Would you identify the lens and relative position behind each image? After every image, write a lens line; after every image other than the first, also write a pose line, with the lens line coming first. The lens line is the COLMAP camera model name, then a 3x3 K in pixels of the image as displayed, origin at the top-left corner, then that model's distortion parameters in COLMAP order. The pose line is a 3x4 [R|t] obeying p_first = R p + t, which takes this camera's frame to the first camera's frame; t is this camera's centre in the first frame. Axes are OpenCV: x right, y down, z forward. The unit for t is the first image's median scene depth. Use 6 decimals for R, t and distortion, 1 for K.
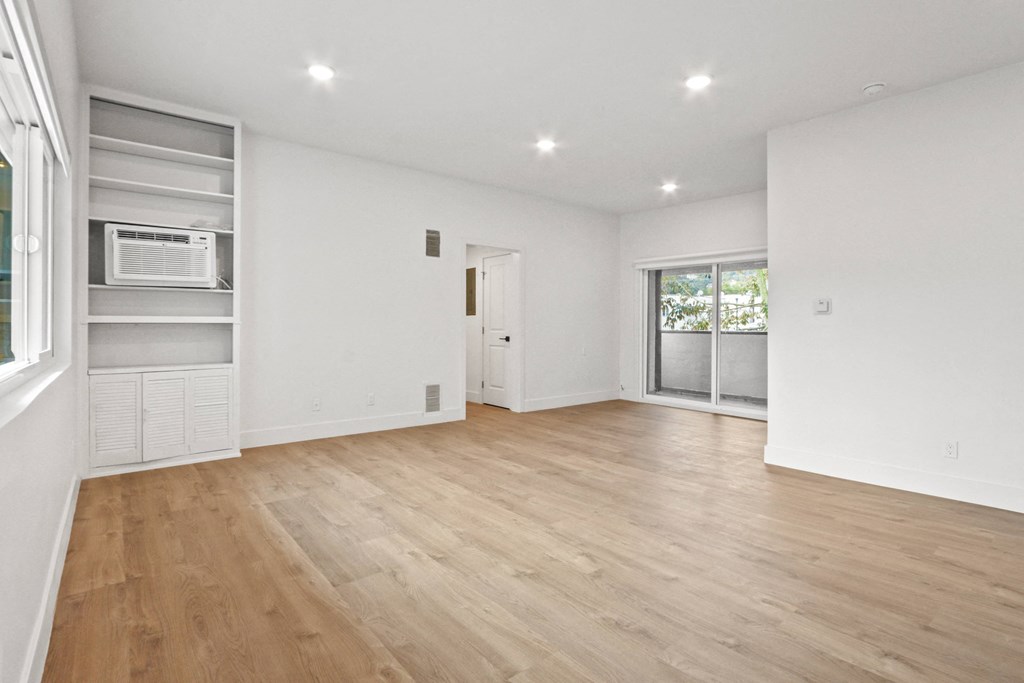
lens RADIAL K [[493.1, 0, 508.9], [0, 493.1, 332.0], [0, 0, 1]] dist [-0.017562, 0.001757]
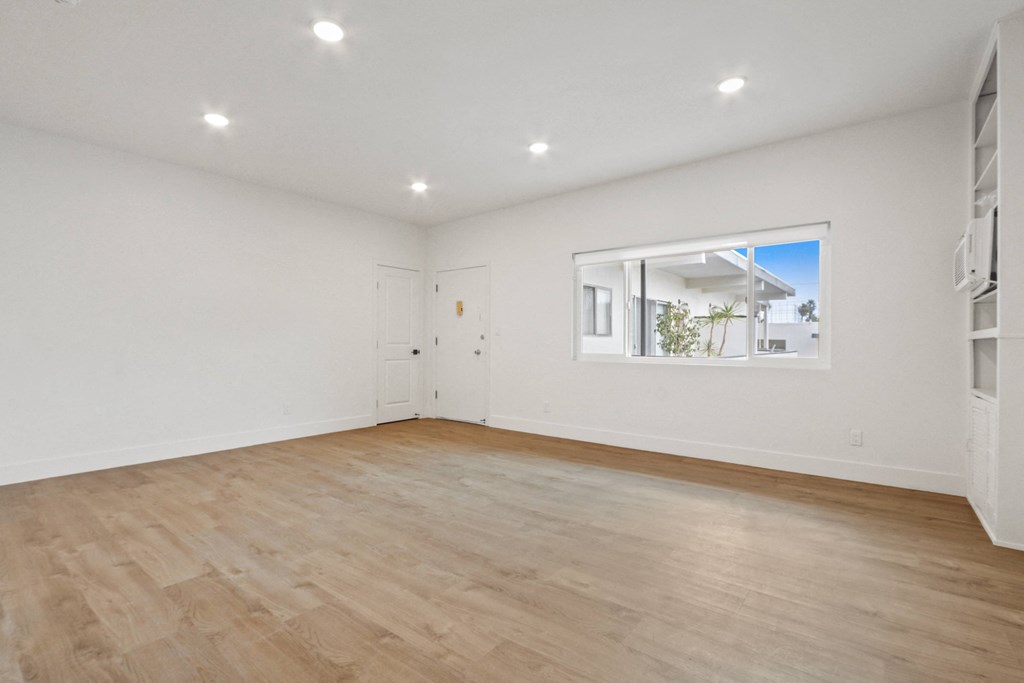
lens RADIAL K [[477.1, 0, 512.0], [0, 477.1, 341.5], [0, 0, 1]] dist [-0.016362, 0.000244]
pose [[-0.974592, -0.009848, -0.223773, 0.262179], [-0.011235, 0.999925, 0.004926, -0.008856], [0.223708, 0.007315, -0.974629, 1.840558]]
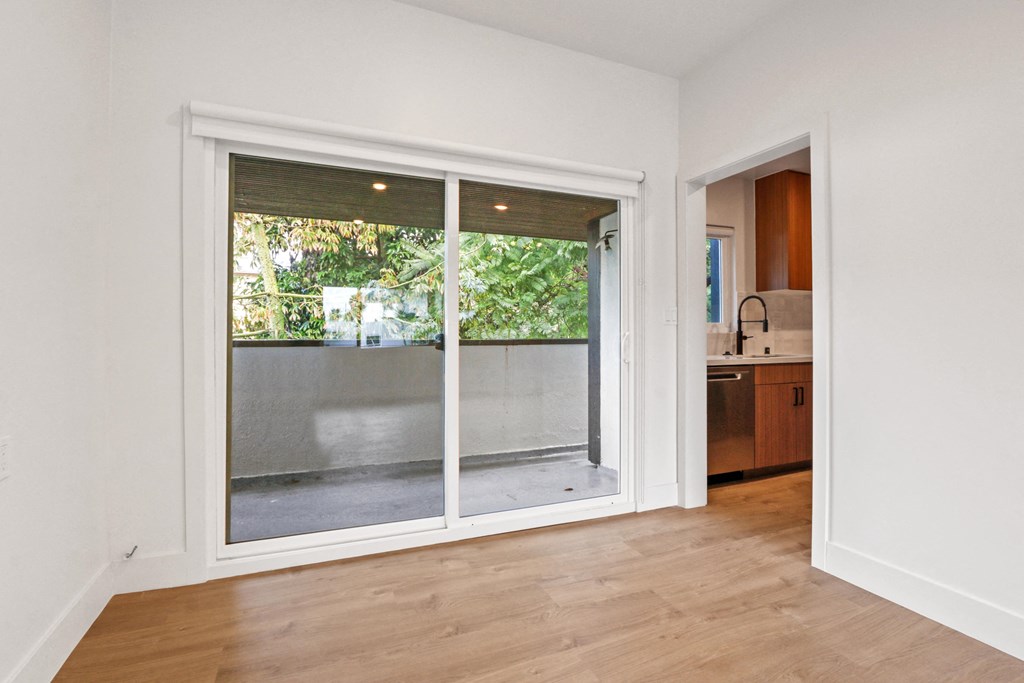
lens RADIAL K [[488.6, 0, 507.1], [0, 488.6, 337.3], [0, 0, 1]] dist [-0.006226, -0.000209]
pose [[0.269148, -0.003296, 0.963093, 0.067003], [0.008063, 0.999967, 0.001169, -0.009683], [-0.963065, 0.007451, 0.269166, 1.690936]]
